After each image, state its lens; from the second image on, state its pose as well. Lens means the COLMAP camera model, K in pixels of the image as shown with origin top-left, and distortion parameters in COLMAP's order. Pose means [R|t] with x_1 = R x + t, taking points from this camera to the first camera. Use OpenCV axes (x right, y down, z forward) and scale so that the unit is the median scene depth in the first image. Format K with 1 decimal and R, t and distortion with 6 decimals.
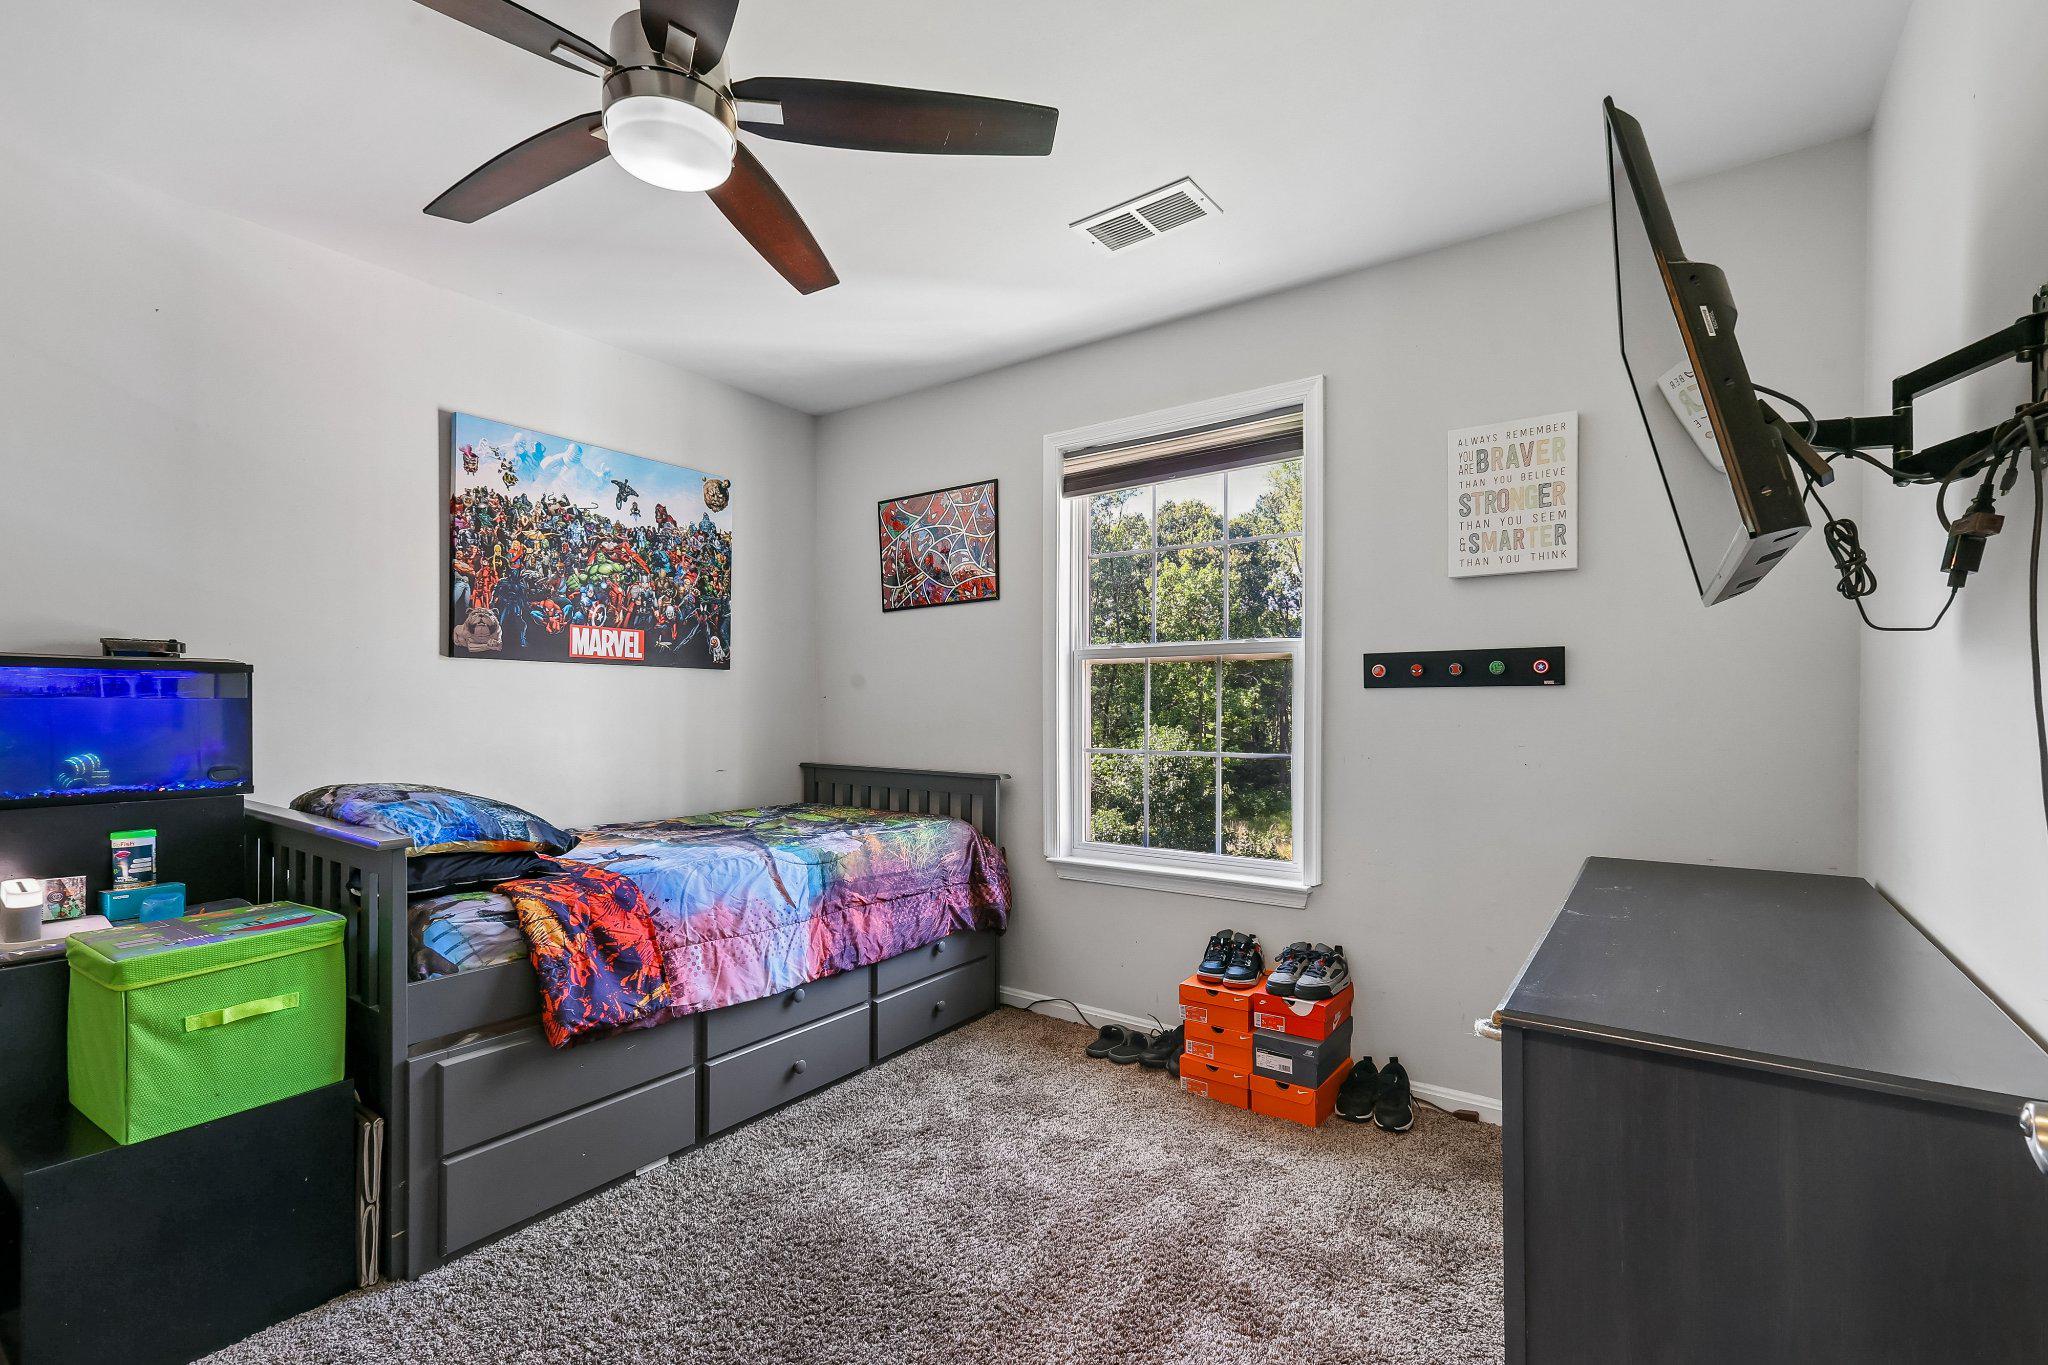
lens RADIAL K [[893.5, 0, 1016.8], [0, 893.5, 703.6], [0, 0, 1]] dist [0.008948, -0.001167]
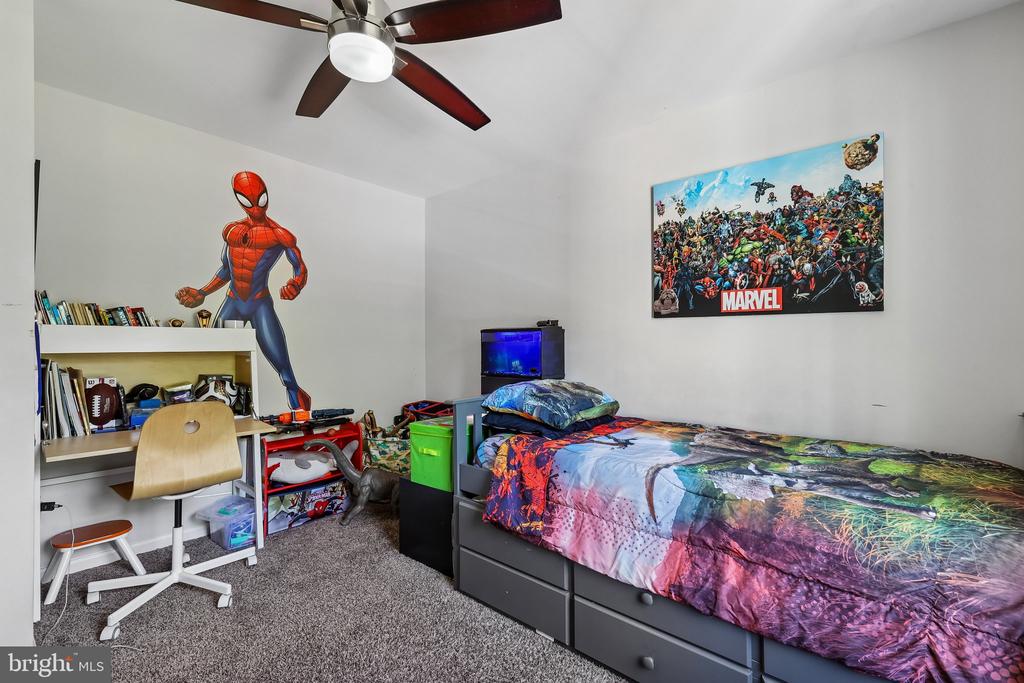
lens RADIAL K [[446.7, 0, 509.2], [0, 446.7, 334.0], [0, 0, 1]] dist [0.008948, -0.001167]
pose [[-0.072793, -0.021424, -0.997117, 0.280155], [0.002475, 0.999762, -0.021661, -0.000181], [0.997344, -0.004044, -0.072723, 0.697012]]
